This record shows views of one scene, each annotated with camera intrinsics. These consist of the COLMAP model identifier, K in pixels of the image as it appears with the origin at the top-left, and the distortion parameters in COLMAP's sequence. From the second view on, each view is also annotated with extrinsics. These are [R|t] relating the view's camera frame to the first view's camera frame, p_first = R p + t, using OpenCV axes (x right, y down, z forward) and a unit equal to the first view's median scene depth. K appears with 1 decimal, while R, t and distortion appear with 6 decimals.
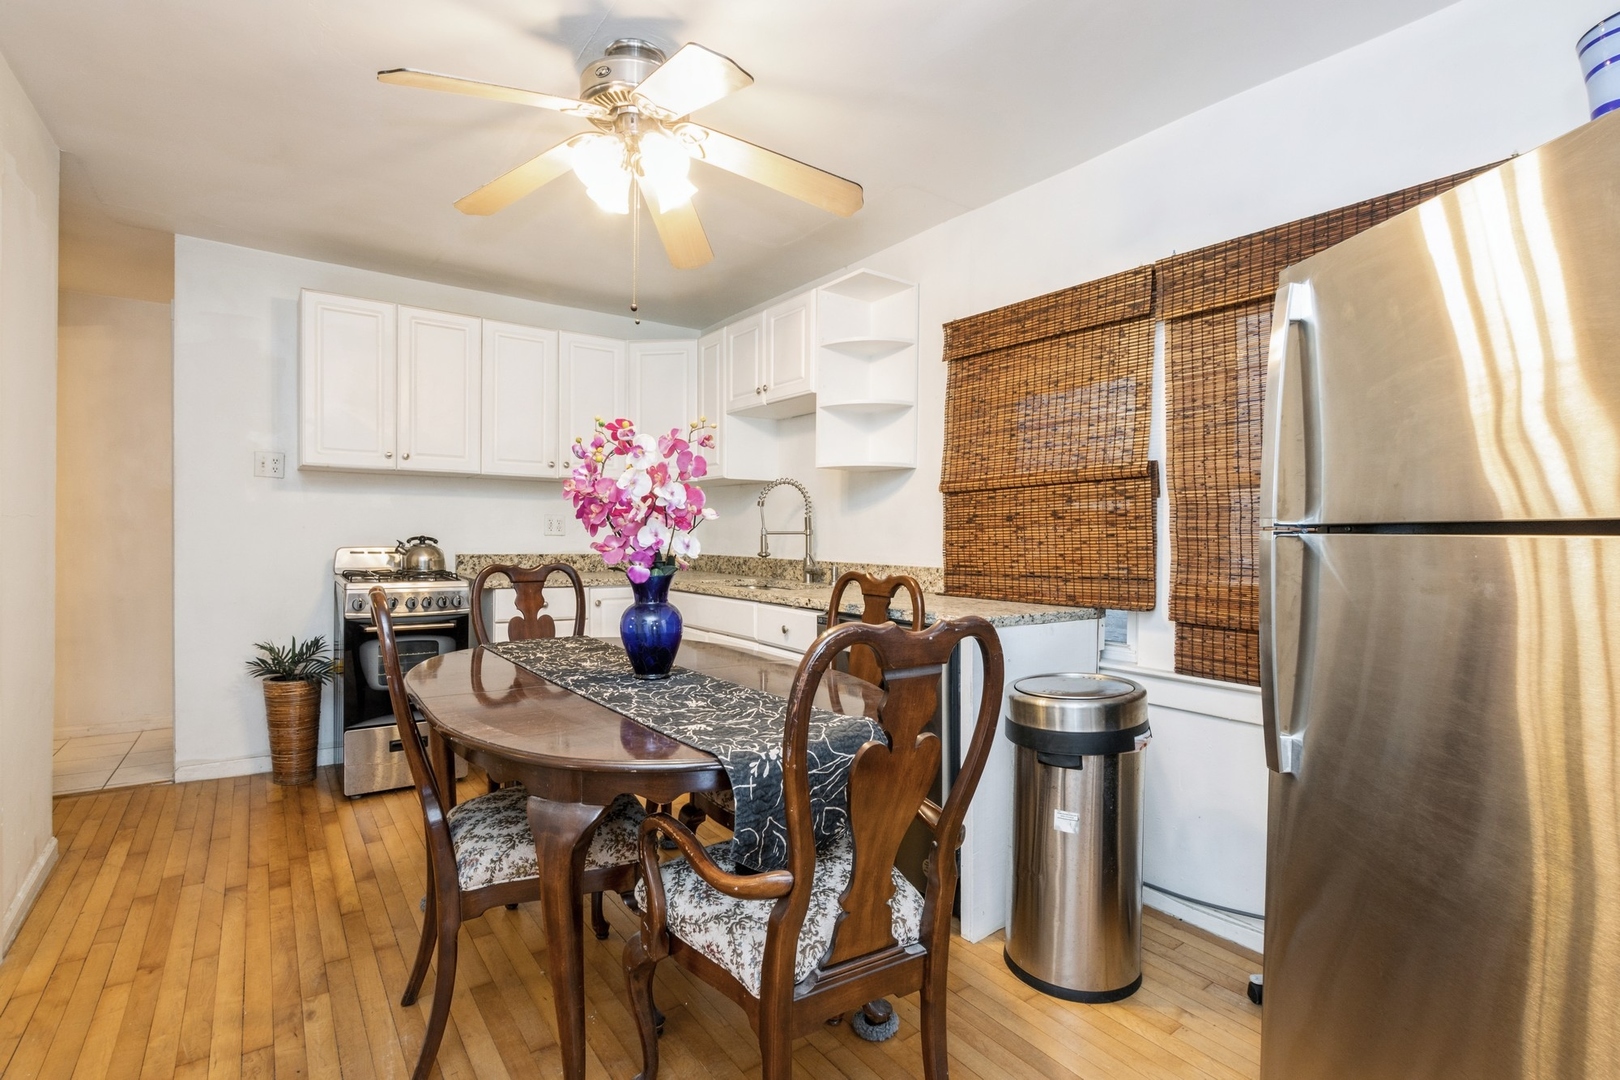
lens RADIAL K [[775.9, 0, 810.0], [0, 775.9, 540.0], [0, 0, 1]] dist [-0.052819, -0.000009]
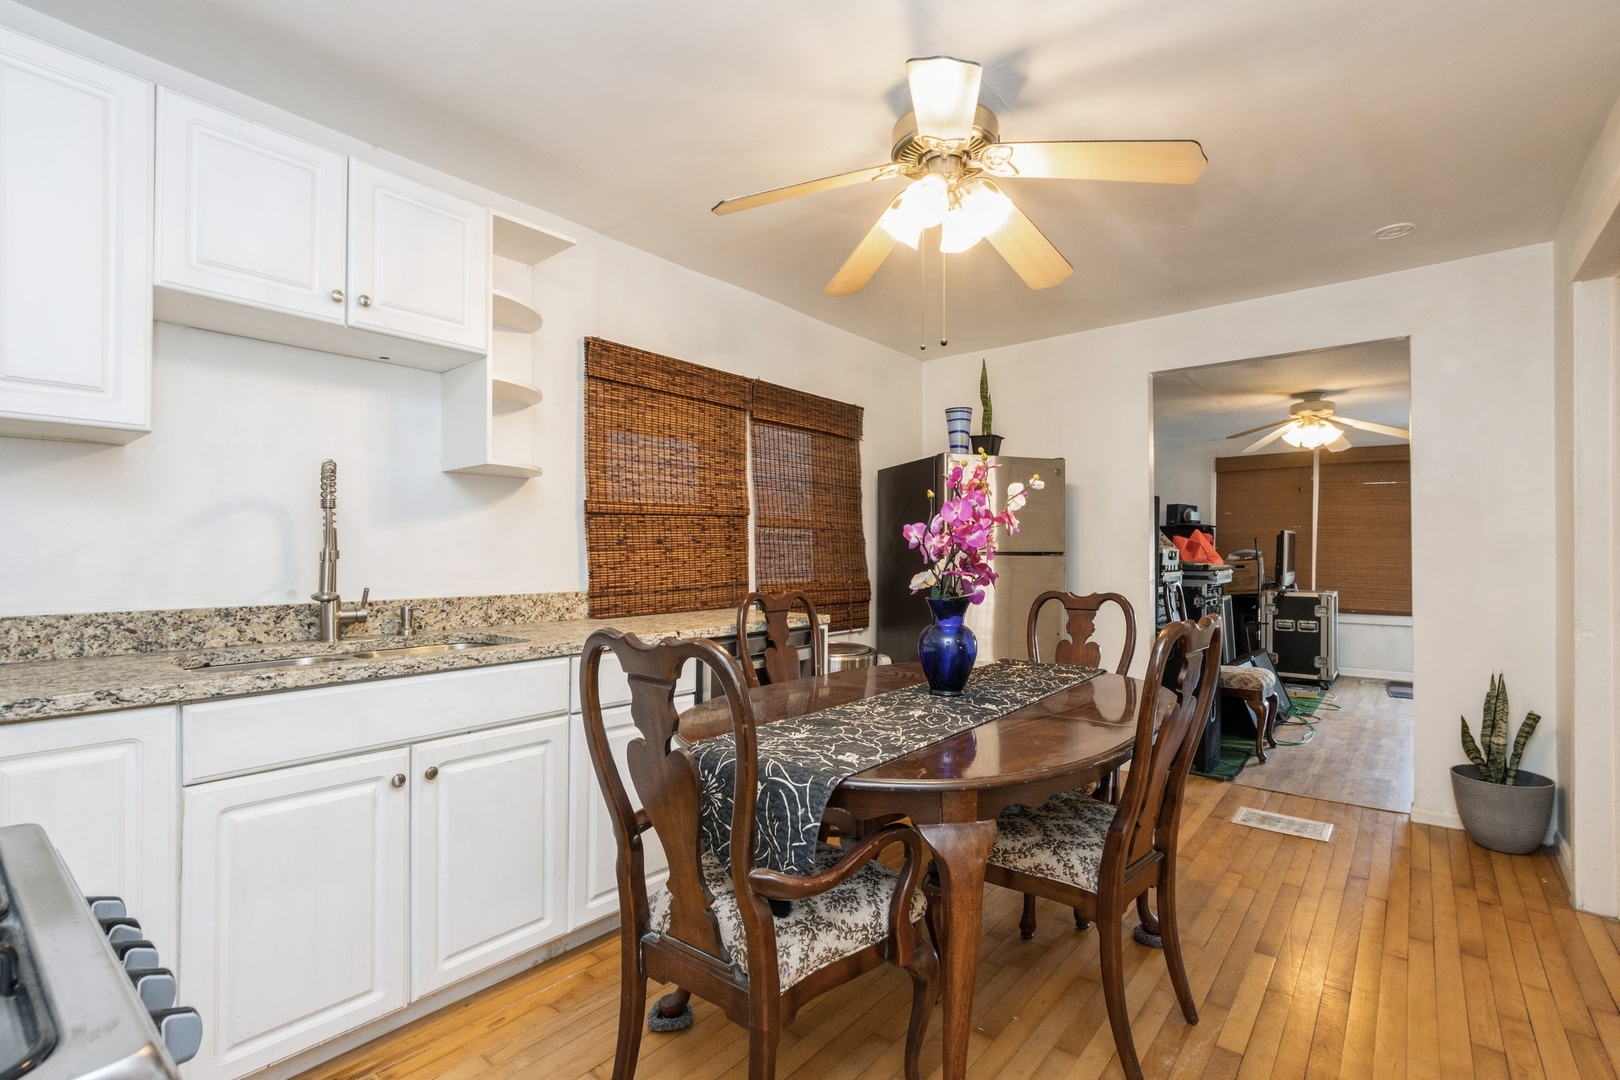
lens RADIAL K [[752.6, 0, 810.0], [0, 752.6, 540.0], [0, 0, 1]] dist [-0.000132, 0.000005]
pose [[-0.265293, 0.005918, 0.964150, -0.855906], [0.001521, 0.999982, -0.005719, -0.022703], [-0.964167, -0.000051, -0.265297, 1.057376]]
